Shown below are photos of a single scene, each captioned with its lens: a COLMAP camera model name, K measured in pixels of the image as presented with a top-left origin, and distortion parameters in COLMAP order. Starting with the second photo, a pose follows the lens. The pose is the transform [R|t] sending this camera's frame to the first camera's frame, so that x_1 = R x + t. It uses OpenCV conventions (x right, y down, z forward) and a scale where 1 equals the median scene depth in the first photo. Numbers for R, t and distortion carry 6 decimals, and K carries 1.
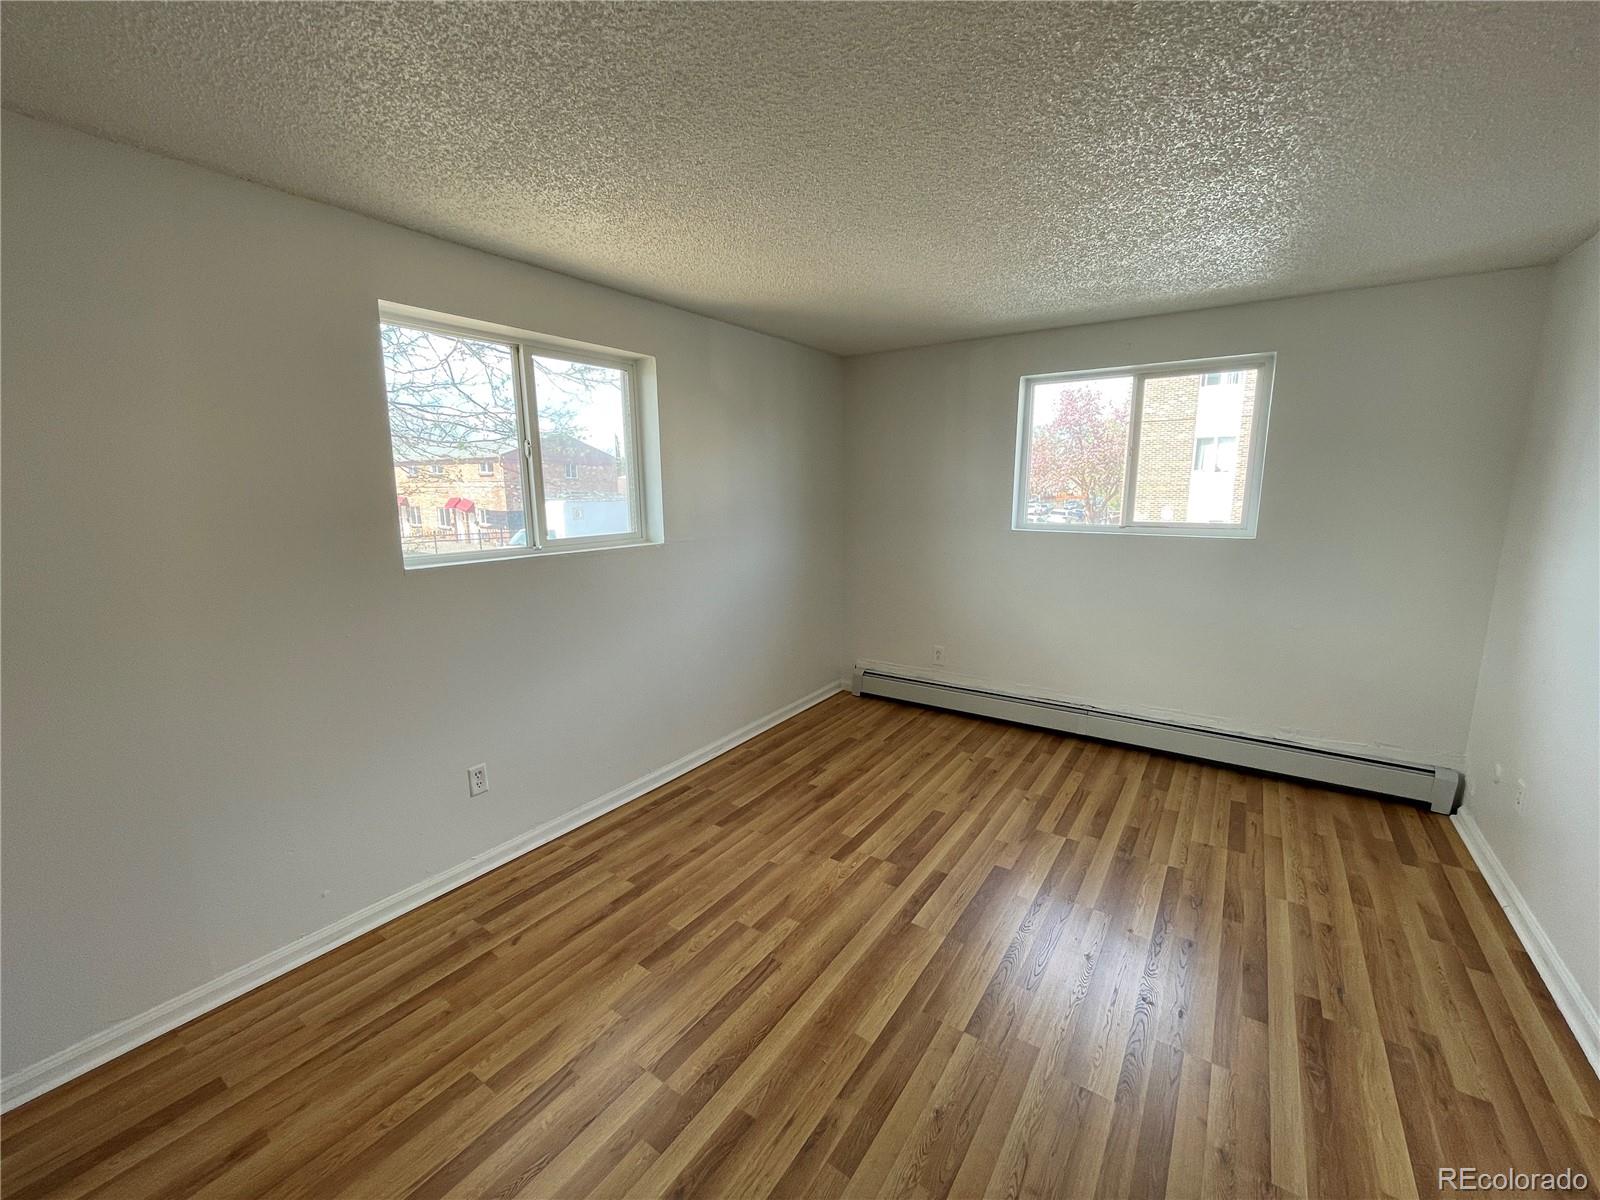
lens RADIAL K [[644.7, 0, 800.0], [0, 644.7, 600.0], [0, 0, 1]] dist [-0.005505, 0.000294]
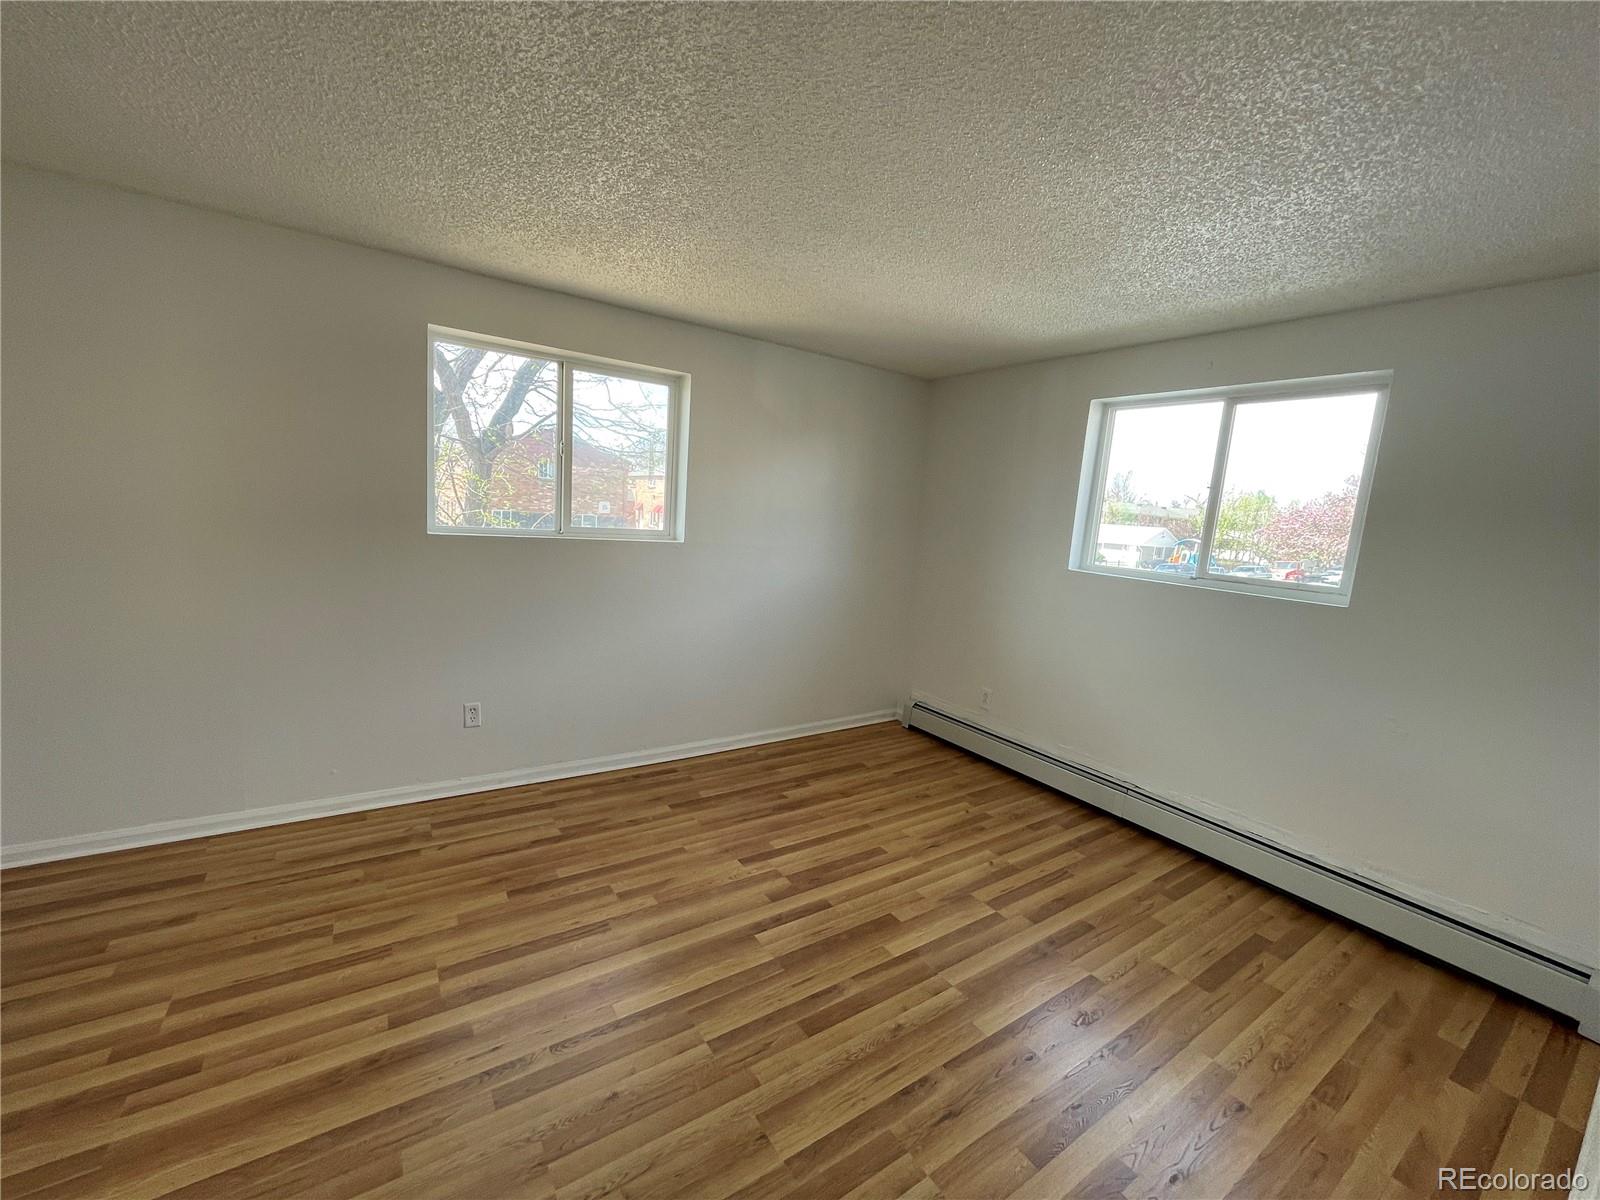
lens RADIAL K [[644.7, 0, 800.0], [0, 644.7, 600.0], [0, 0, 1]] dist [-0.005505, 0.000294]
pose [[0.929652, 0.124038, -0.346931, 0.388245], [-0.139783, 0.989967, -0.020627, 0.003997], [0.340892, 0.067671, 0.937664, 0.052419]]
